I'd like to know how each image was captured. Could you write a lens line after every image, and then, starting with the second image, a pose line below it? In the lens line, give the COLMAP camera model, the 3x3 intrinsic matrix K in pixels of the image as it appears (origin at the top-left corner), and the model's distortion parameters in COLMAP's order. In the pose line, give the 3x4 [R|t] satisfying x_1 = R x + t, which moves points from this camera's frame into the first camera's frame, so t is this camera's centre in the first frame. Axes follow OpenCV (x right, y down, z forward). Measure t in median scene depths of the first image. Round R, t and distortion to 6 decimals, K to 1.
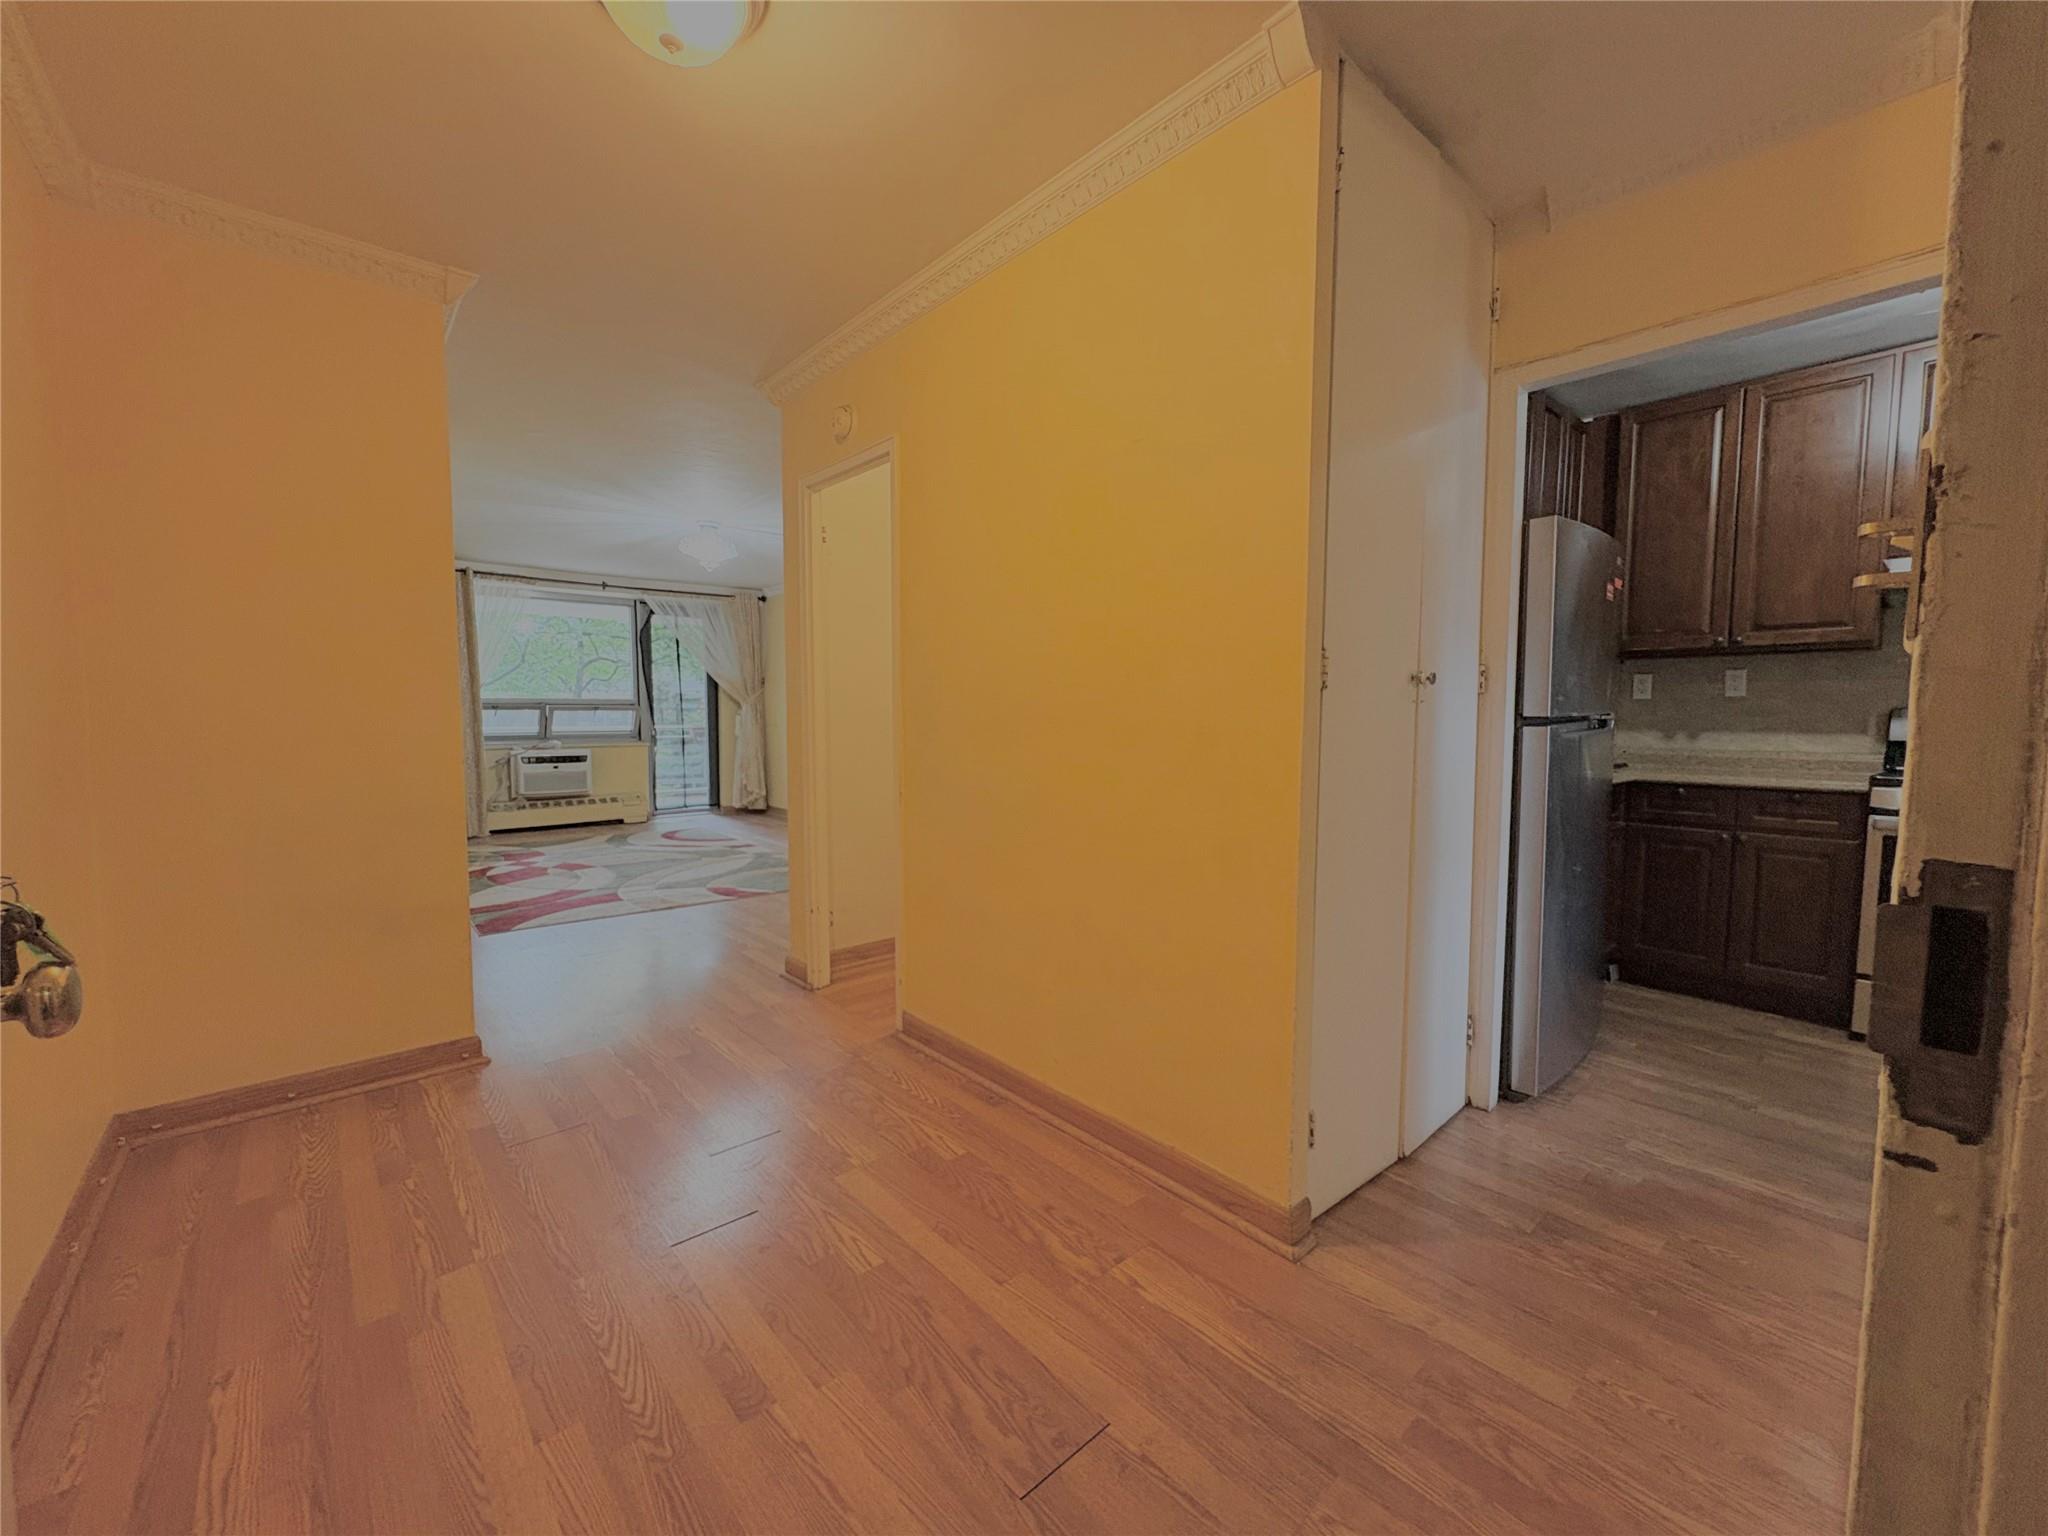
lens RADIAL K [[814.0, 0, 1023.0], [0, 814.0, 767.5], [0, 0, 1]] dist [-0.001518, 0.000871]
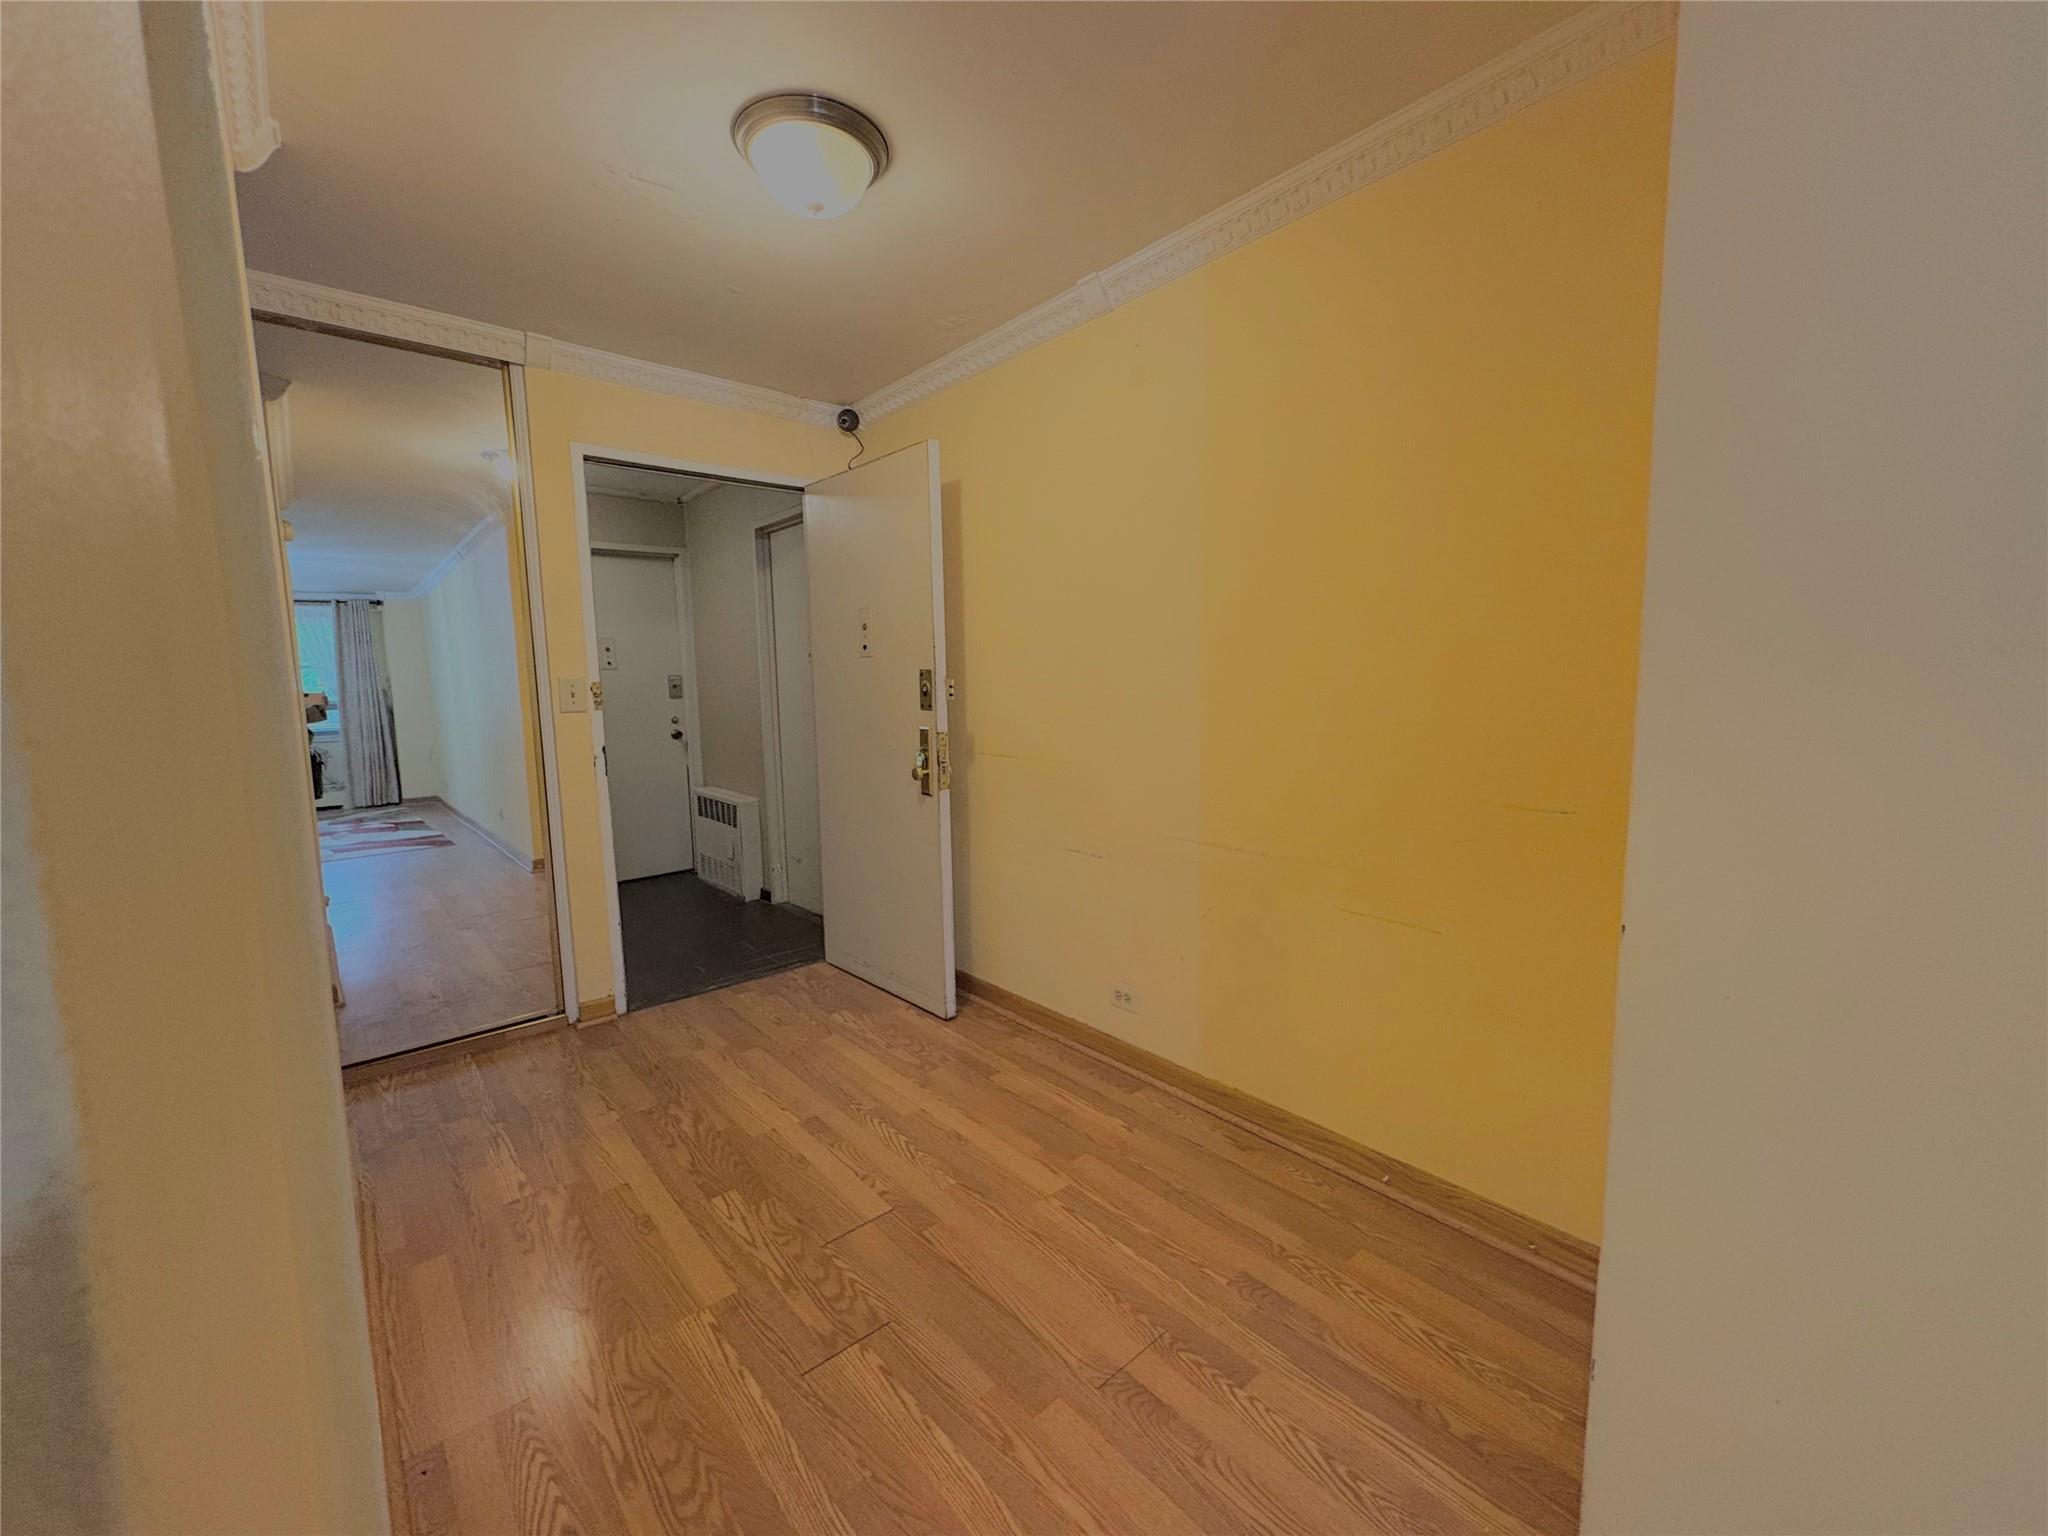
lens RADIAL K [[814.0, 0, 1022.9], [0, 814.0, 762.1], [0, 0, 1]] dist [-0.001518, 0.000871]
pose [[-0.999867, 0.014024, 0.008385, -0.323100], [0.015260, 0.984914, 0.172372, -0.112885], [-0.005841, 0.172477, -0.984996, 1.028502]]
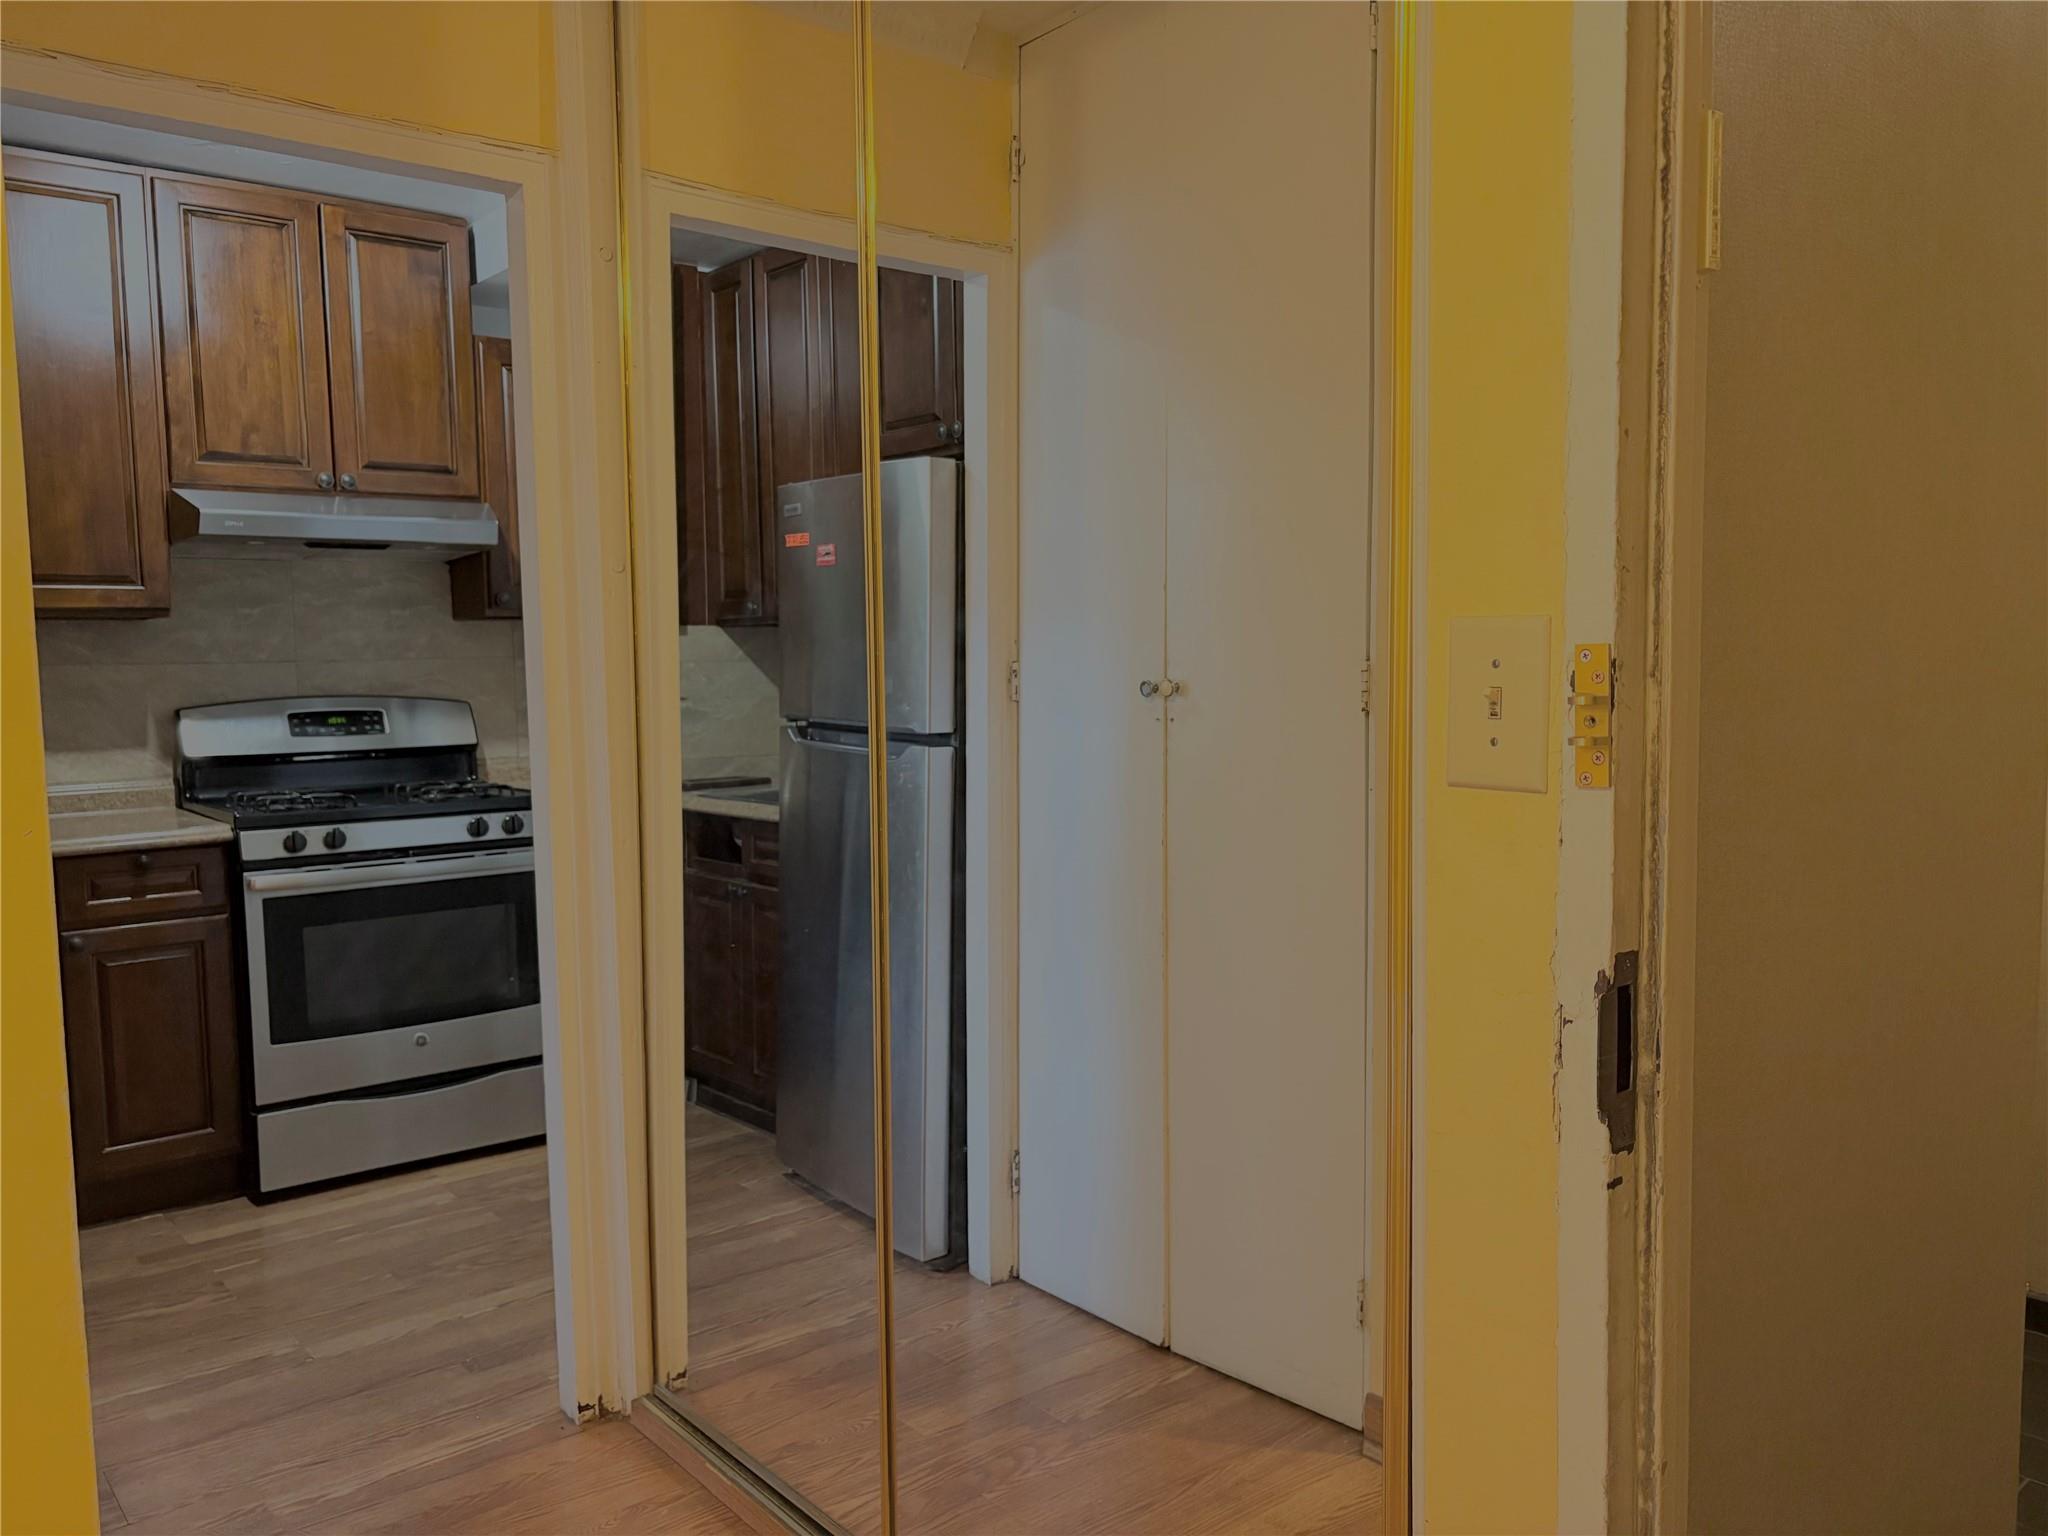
lens RADIAL K [[1547.0, 0, 1025.6], [0, 1547.0, 783.4], [0, 0, 1]] dist [0.047231, -0.045186]
pose [[0.022207, -0.092275, 0.995486, -0.187161], [0.084362, 0.992353, 0.090103, -0.062993], [-0.996188, 0.081980, 0.029821, 0.249019]]
